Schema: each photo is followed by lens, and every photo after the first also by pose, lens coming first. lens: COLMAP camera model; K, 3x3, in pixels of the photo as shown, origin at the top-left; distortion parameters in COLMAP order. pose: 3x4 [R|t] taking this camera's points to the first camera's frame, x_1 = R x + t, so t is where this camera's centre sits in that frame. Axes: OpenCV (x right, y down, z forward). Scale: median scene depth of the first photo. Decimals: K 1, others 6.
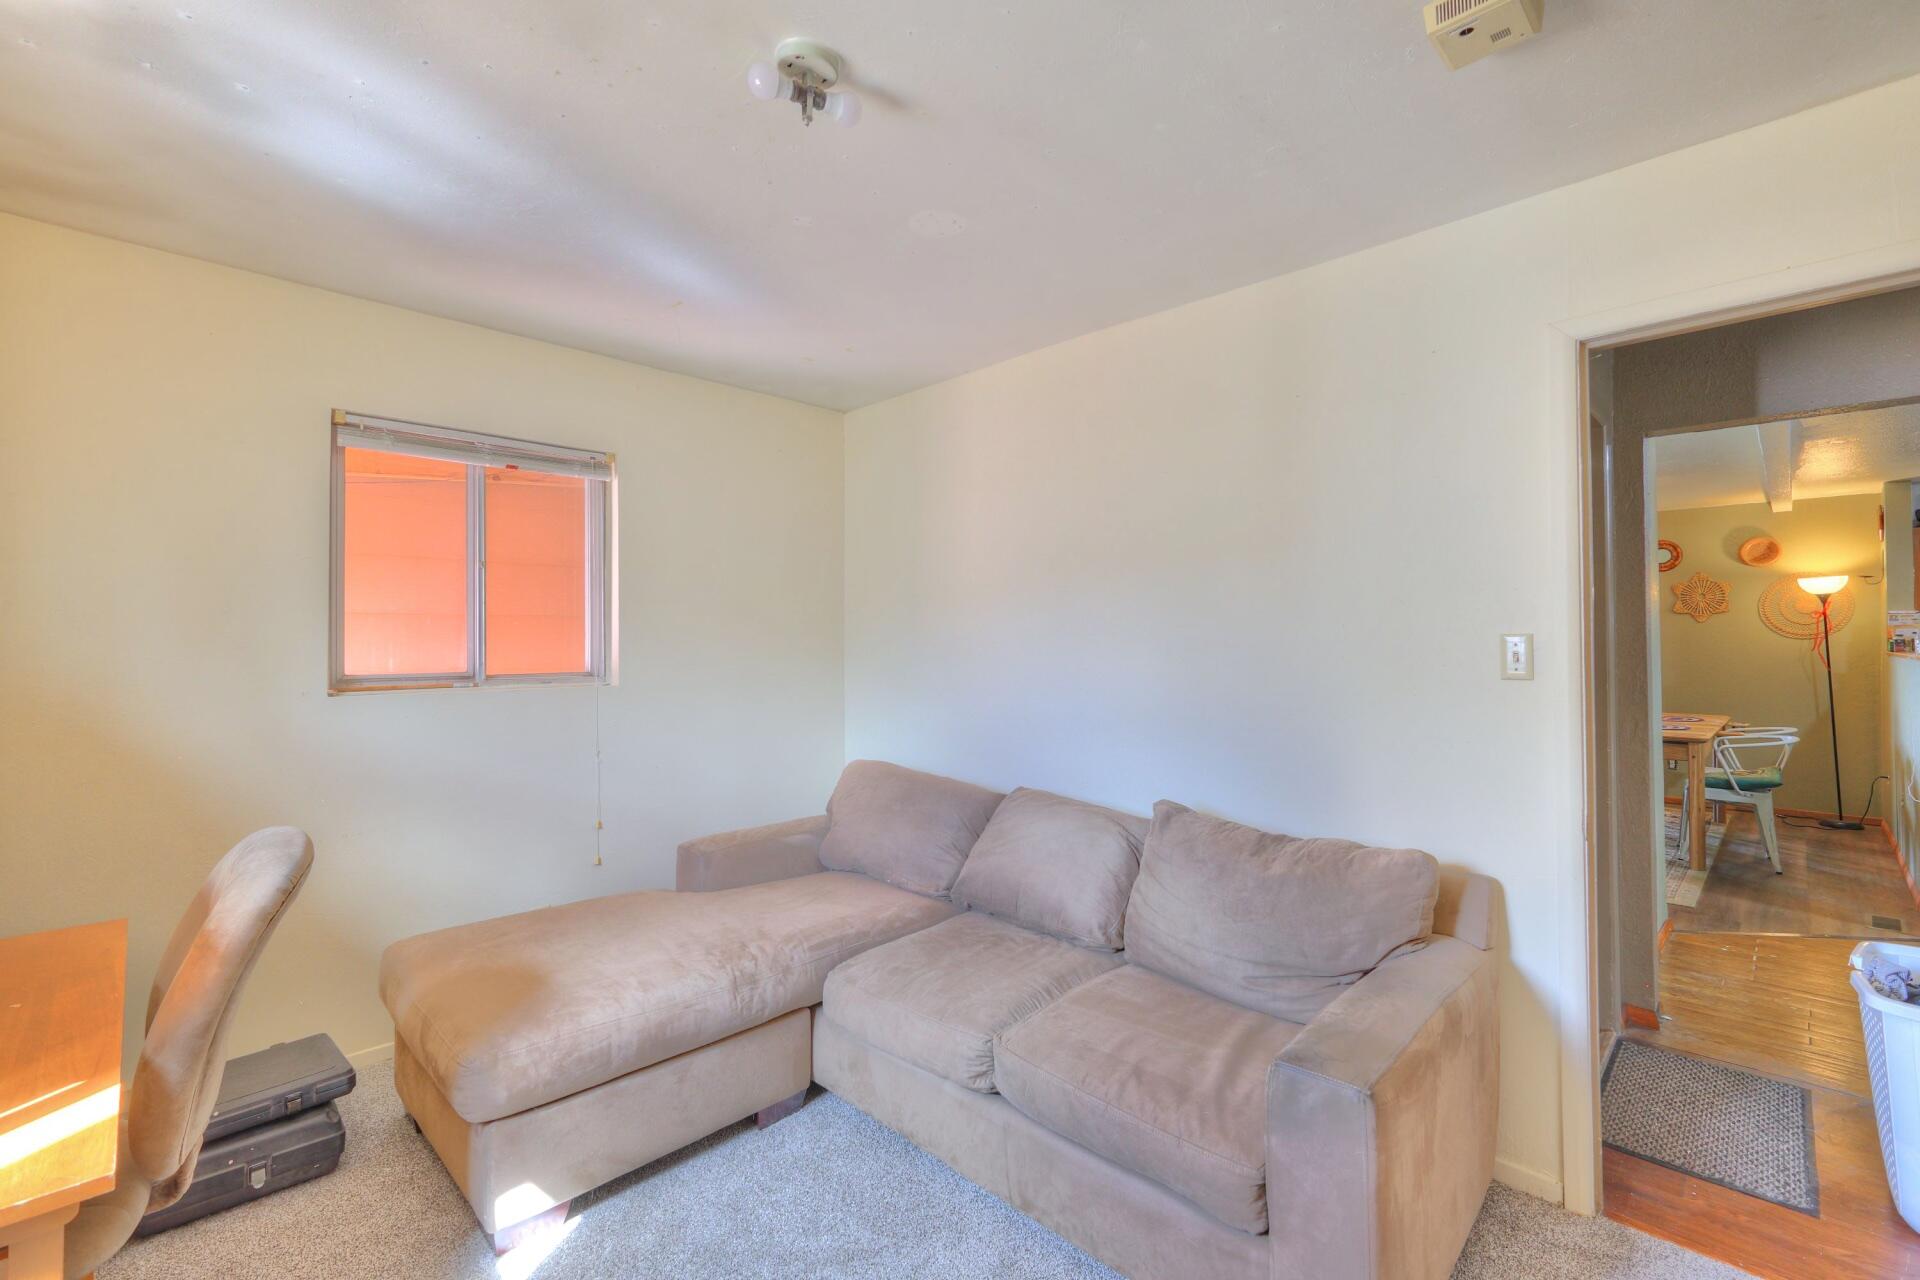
lens RADIAL K [[842.5, 0, 969.0], [0, 842.5, 637.9], [0, 0, 1]] dist [0.001166, 0.001350]
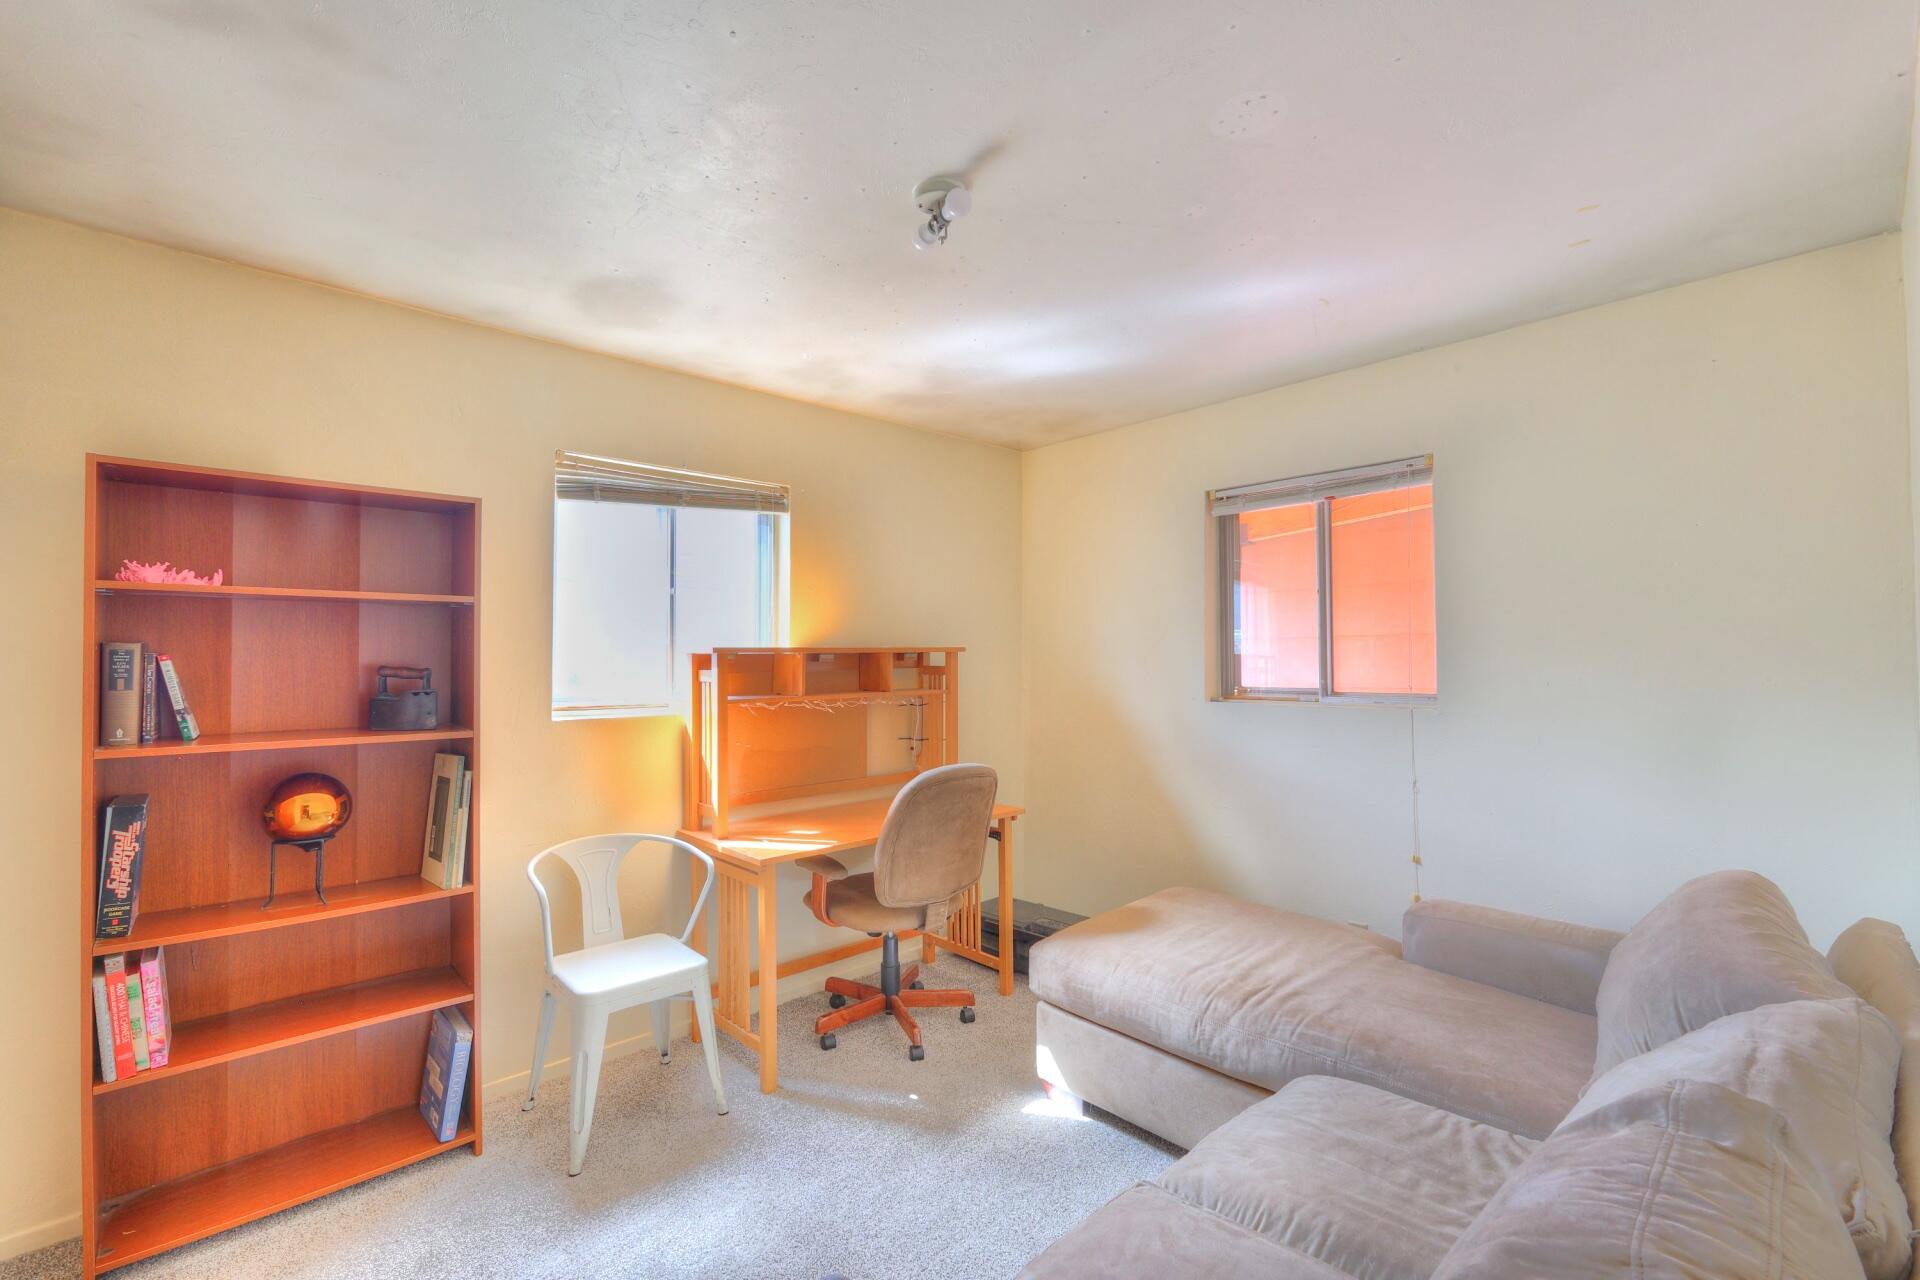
lens RADIAL K [[842.5, 0, 968.4], [0, 842.5, 644.2], [0, 0, 1]] dist [0.001166, 0.001350]
pose [[-0.048345, -0.012572, -0.998752, 0.567176], [0.011404, 0.999849, -0.013138, -0.008822], [0.998766, -0.012025, -0.048194, 0.612683]]
